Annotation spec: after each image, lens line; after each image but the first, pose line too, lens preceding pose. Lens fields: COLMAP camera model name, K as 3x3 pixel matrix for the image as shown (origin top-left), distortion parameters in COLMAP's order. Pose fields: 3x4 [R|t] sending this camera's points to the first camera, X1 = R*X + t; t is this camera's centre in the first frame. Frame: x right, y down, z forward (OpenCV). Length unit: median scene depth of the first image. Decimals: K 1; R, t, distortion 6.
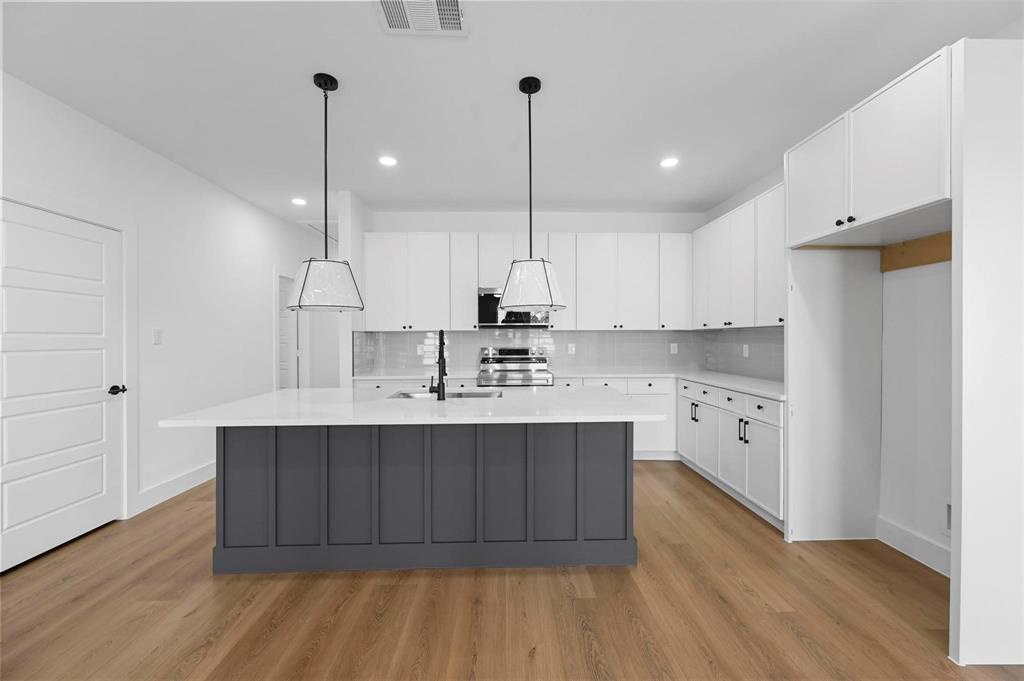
lens RADIAL K [[400.6, 0, 515.2], [0, 400.6, 339.1], [0, 0, 1]] dist [0.000004, 0.000202]
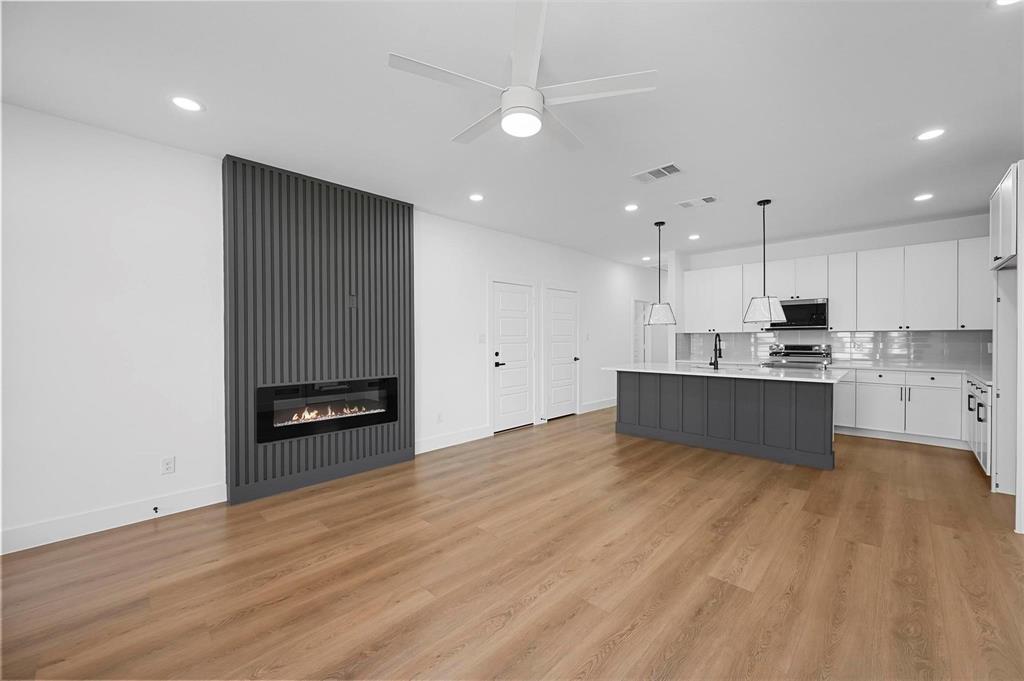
lens RADIAL K [[404.2, 0, 516.1], [0, 404.2, 340.6], [0, 0, 1]] dist [0.000902, 0.000016]
pose [[0.701053, 0.006182, -0.713082, 0.446132], [-0.001485, 0.999973, 0.007209, -0.000554], [0.713107, -0.003994, 0.701044, -0.891858]]
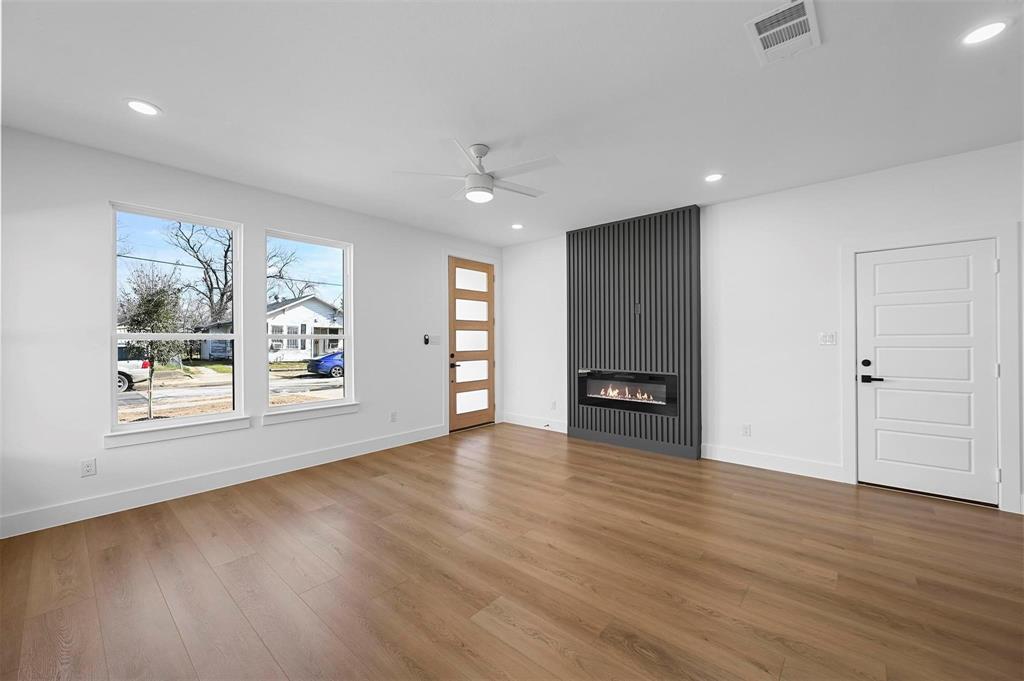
lens RADIAL K [[400.6, 0, 515.2], [0, 400.6, 339.1], [0, 0, 1]] dist [0.000004, 0.000202]
pose [[-0.680332, 0.006670, -0.732874, 0.651080], [0.005322, 0.999977, 0.004160, -0.006873], [0.732885, -0.001070, -0.680352, 0.376951]]
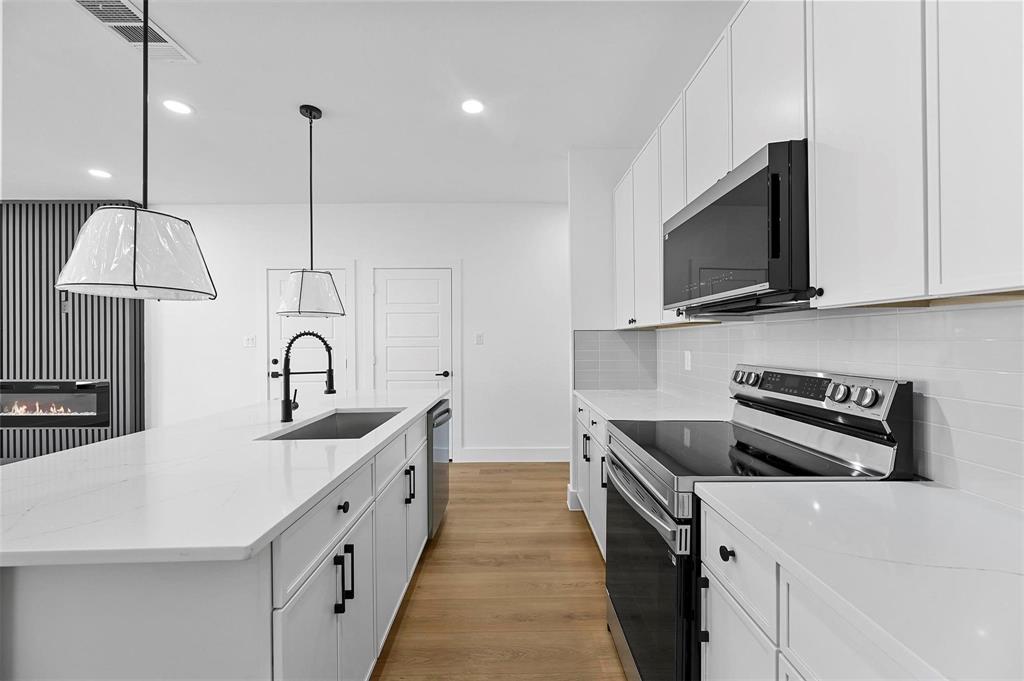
lens RADIAL K [[428.1, 0, 527.7], [0, 428.1, 337.4], [0, 0, 1]] dist [0.000041, 0.000028]
pose [[-0.019628, 0.002416, -0.999804, 0.580670], [0.003501, 0.999991, 0.002348, -0.012459], [0.999801, -0.003454, -0.019637, 1.259978]]
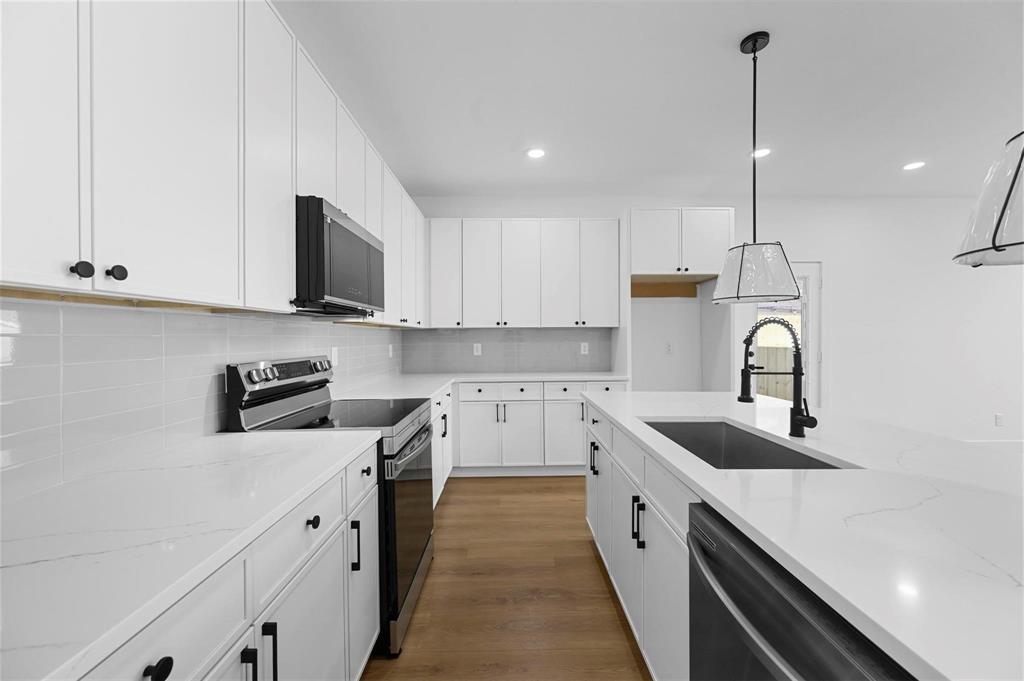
lens RADIAL K [[404.2, 0, 516.1], [0, 404.2, 340.6], [0, 0, 1]] dist [0.000902, 0.000016]
pose [[0.017996, -0.002893, 0.999834, -0.633824], [0.003790, 0.999989, 0.002825, 0.003576], [-0.999831, 0.003738, 0.018007, 1.196052]]
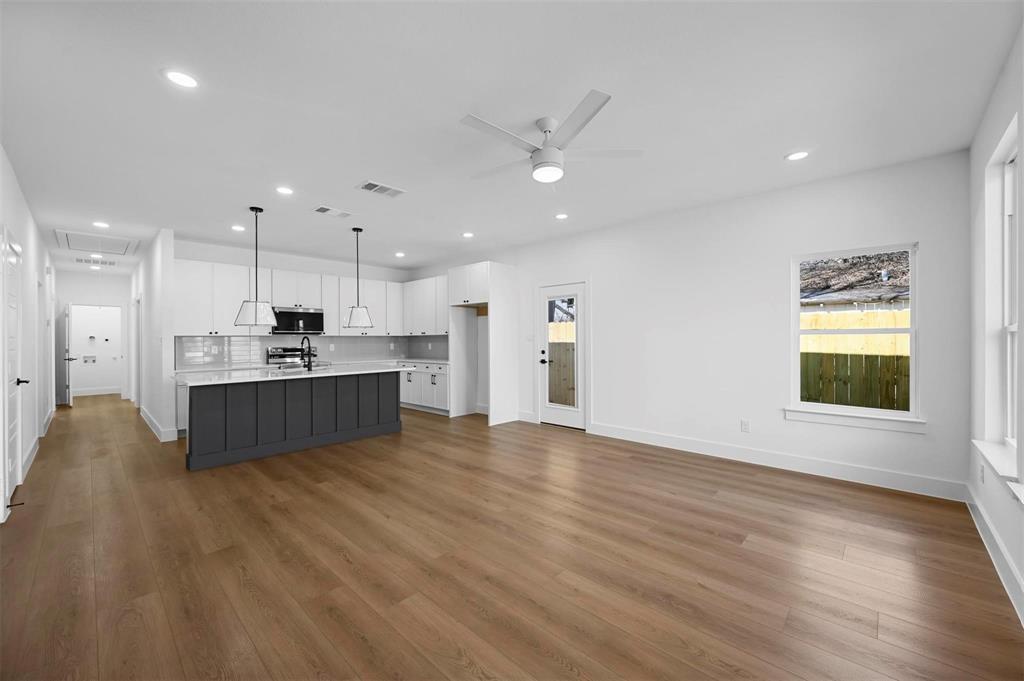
lens RADIAL K [[404.2, 0, 516.1], [0, 404.2, 340.6], [0, 0, 1]] dist [0.000902, 0.000016]
pose [[0.705113, -0.004006, 0.709084, -0.746617], [0.007162, 0.999973, -0.001472, 0.007378], [-0.709059, 0.006117, 0.705123, -0.985253]]
